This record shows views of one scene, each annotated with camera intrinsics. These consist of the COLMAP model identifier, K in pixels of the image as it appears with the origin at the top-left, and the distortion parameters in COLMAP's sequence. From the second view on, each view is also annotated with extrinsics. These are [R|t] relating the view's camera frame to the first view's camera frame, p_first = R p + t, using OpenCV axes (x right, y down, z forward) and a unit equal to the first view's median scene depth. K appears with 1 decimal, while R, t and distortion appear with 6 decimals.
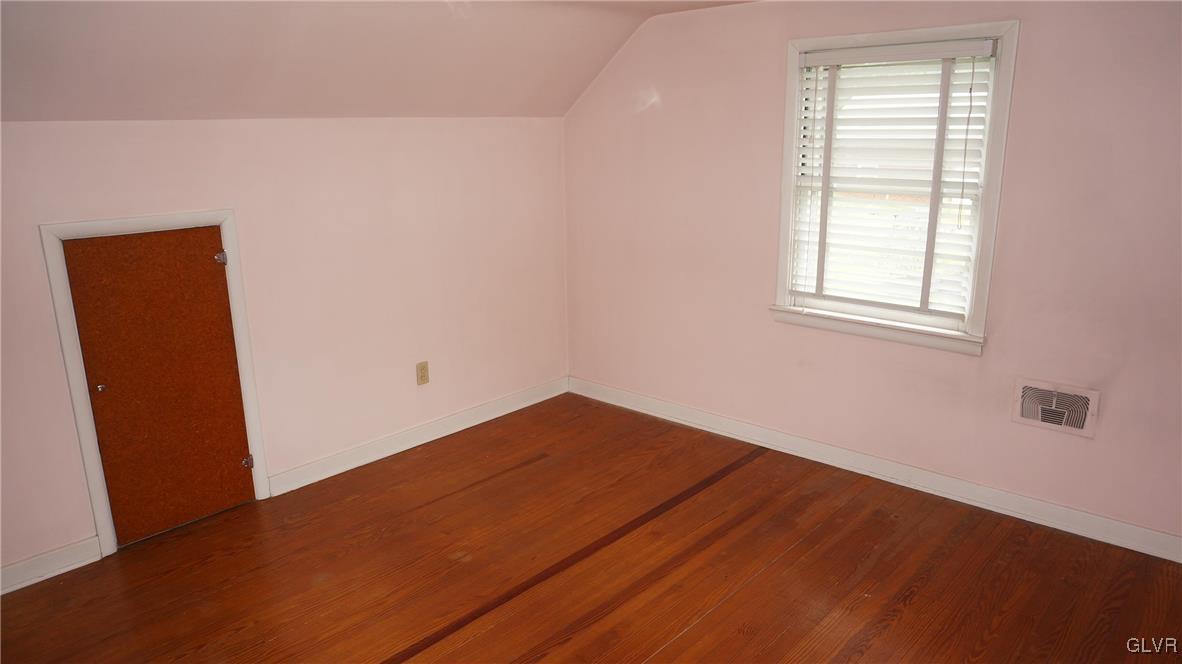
lens RADIAL K [[771.3, 0, 591.0], [0, 771.3, 332.0], [0, 0, 1]] dist [-0.000322, 0.004136]
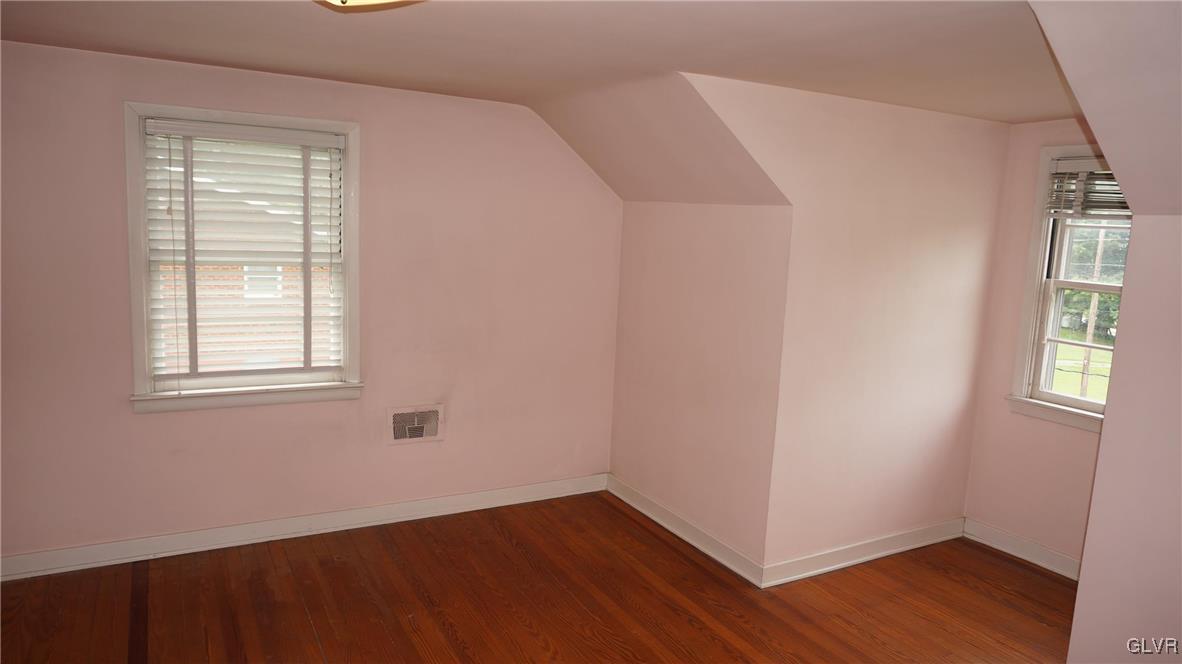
lens RADIAL K [[788.5, 0, 591.0], [0, 788.5, 332.0], [0, 0, 1]] dist [-0.053847, 0.031568]
pose [[0.348448, -0.117779, 0.929899, -0.458085], [0.191430, 0.980106, 0.052407, -0.060987], [-0.917572, 0.159749, 0.364063, 0.221749]]
